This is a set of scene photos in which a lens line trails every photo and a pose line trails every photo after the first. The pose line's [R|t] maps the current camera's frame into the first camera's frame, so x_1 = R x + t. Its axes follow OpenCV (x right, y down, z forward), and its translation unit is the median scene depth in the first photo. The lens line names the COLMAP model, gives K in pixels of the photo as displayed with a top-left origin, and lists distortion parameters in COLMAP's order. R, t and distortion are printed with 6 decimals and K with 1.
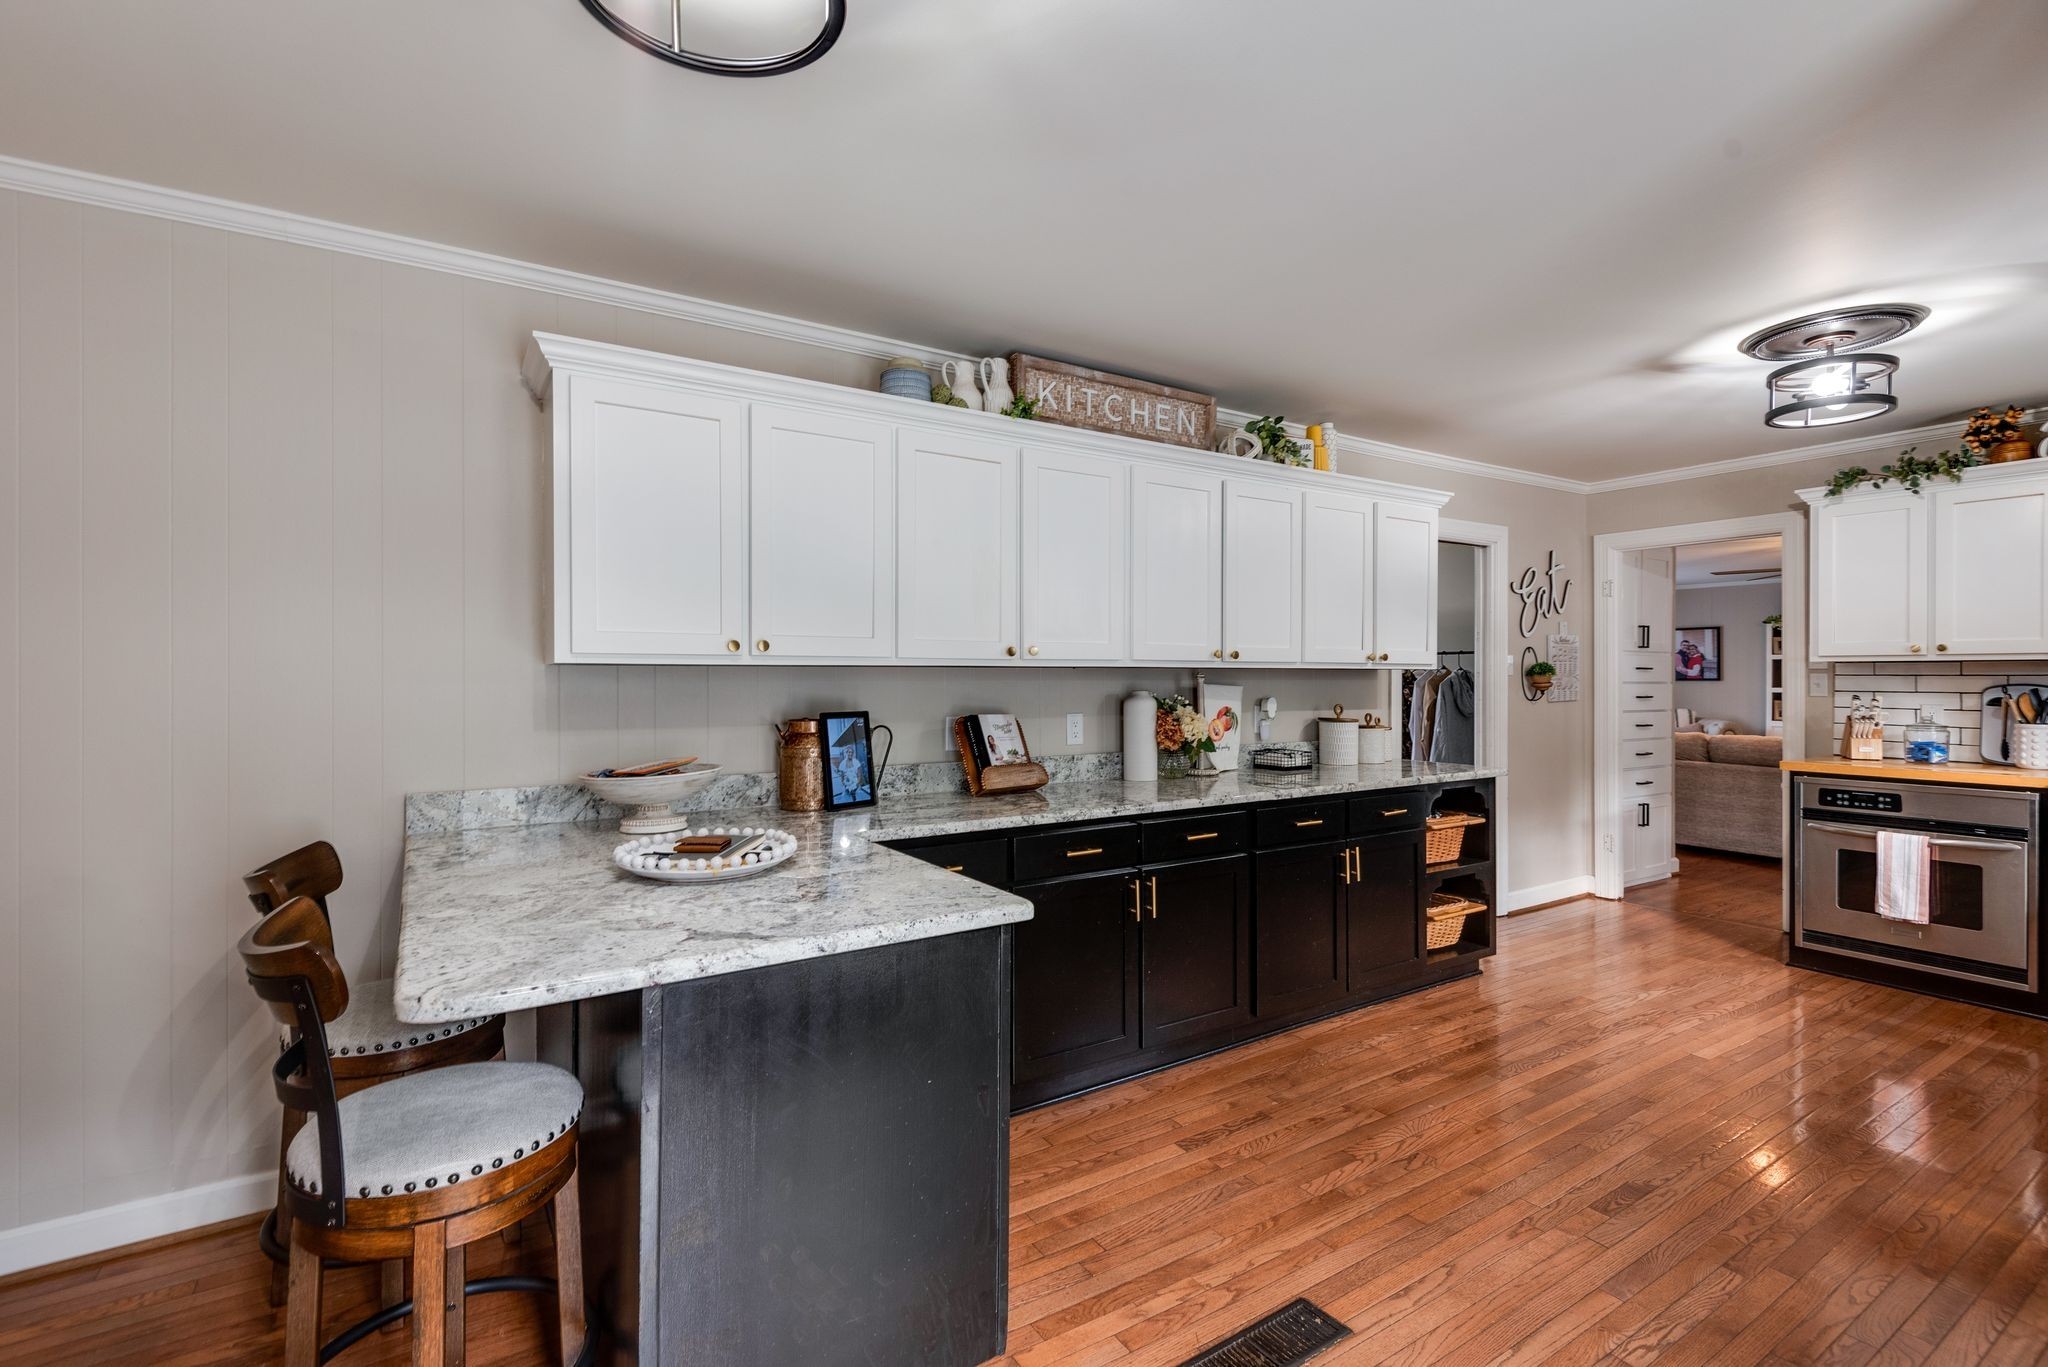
lens RADIAL K [[933.6, 0, 1027.9], [0, 933.6, 677.8], [0, 0, 1]] dist [0.033081, -0.025773]
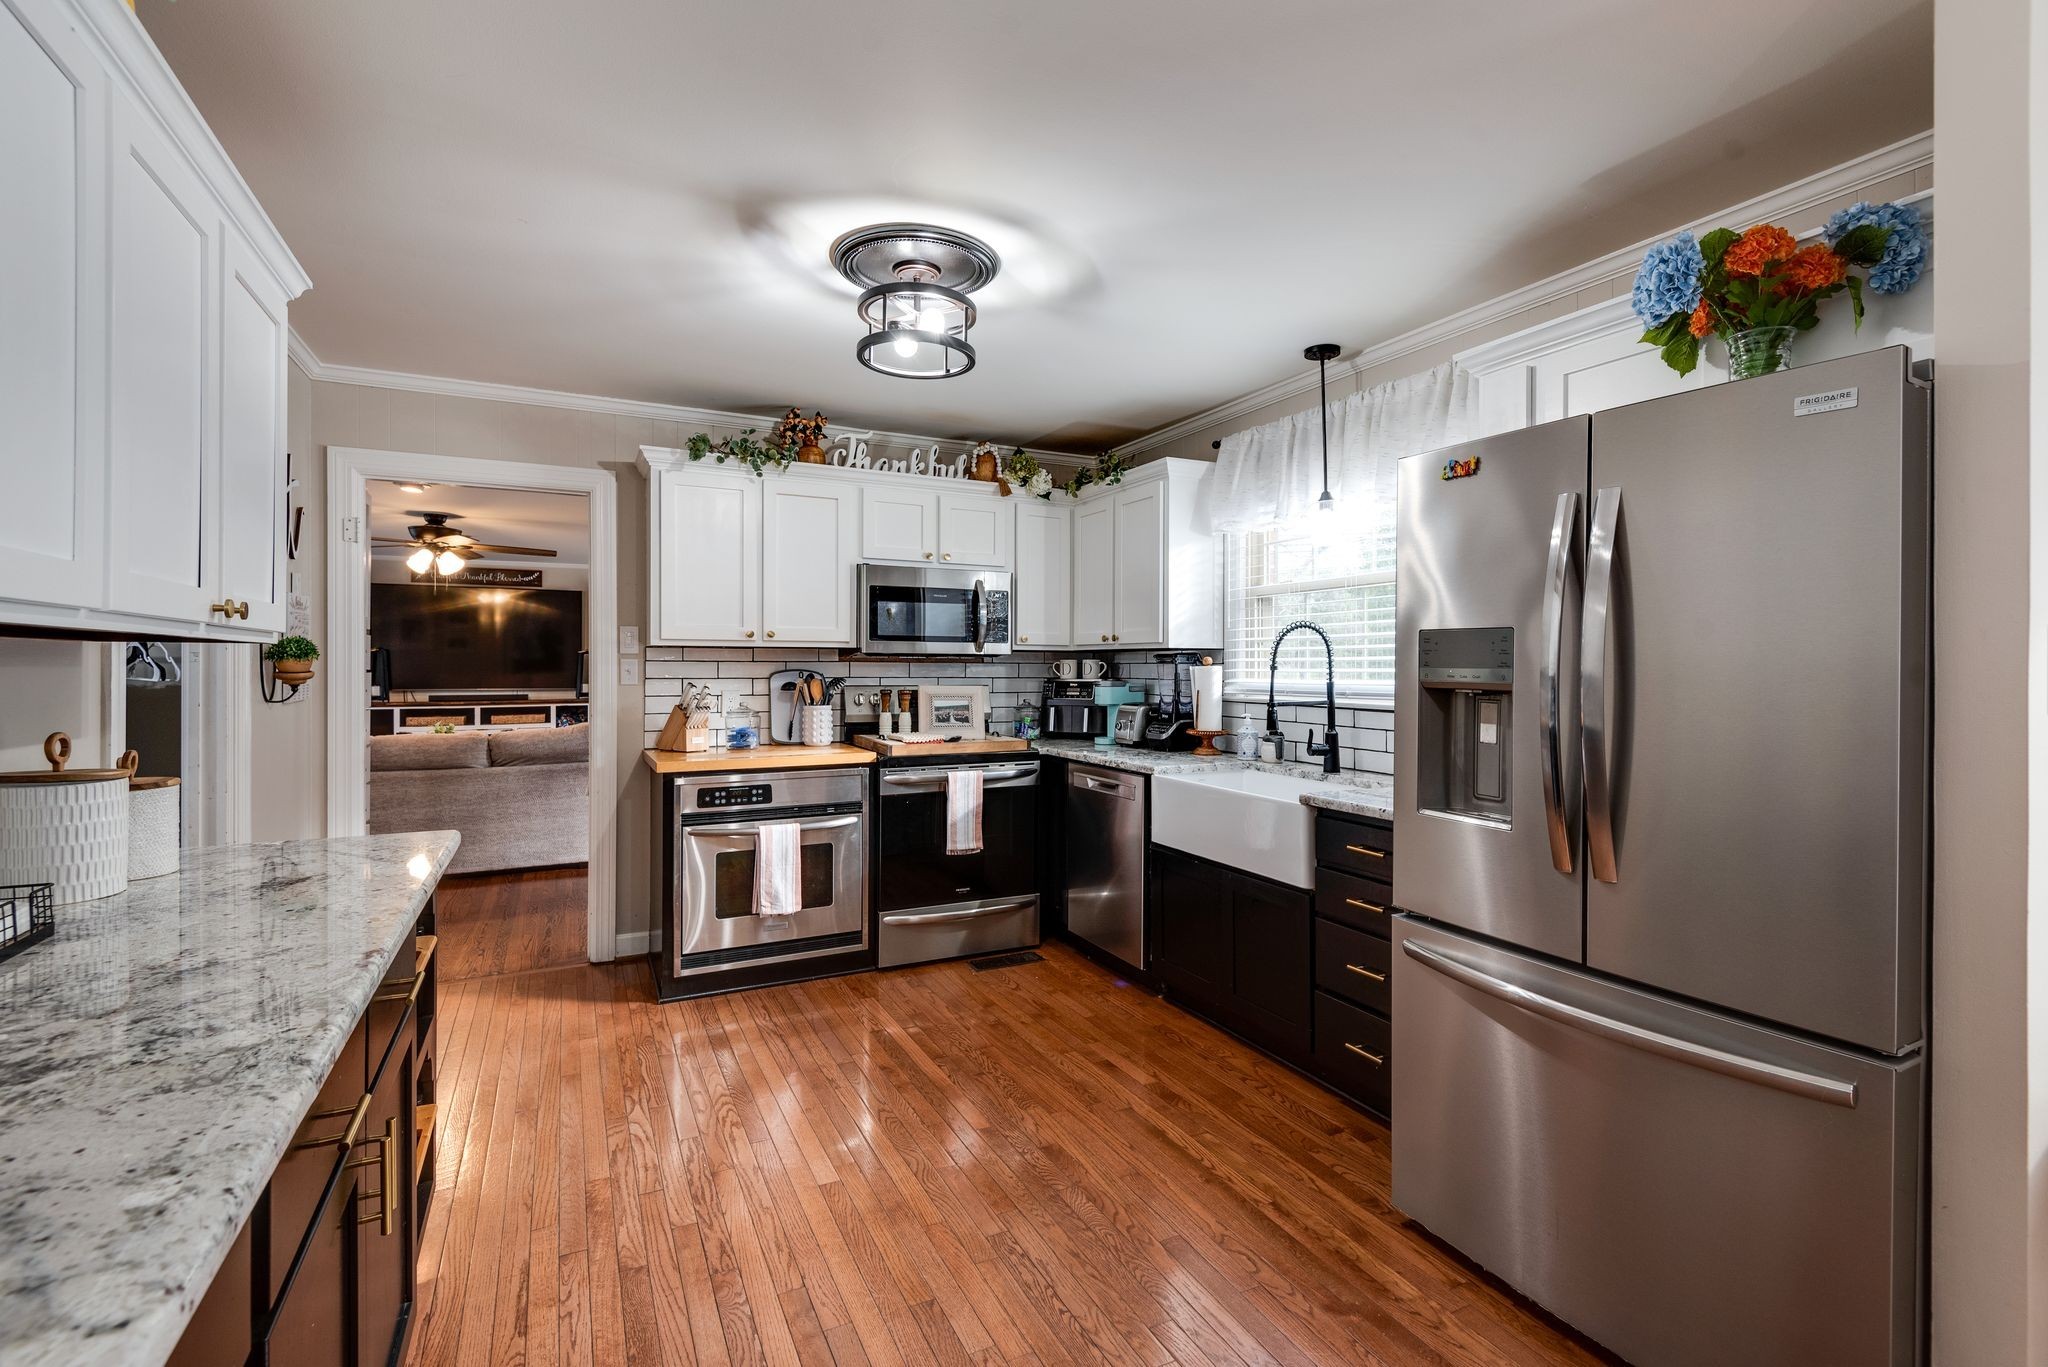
lens RADIAL K [[913.2, 0, 1029.0], [0, 913.2, 665.4], [0, 0, 1]] dist [0.022404, -0.021219]
pose [[0.095790, 0.001979, 0.995400, 0.017418], [0.000136, 0.999998, -0.002002, 0.003689], [-0.995402, 0.000327, 0.095790, 0.625388]]
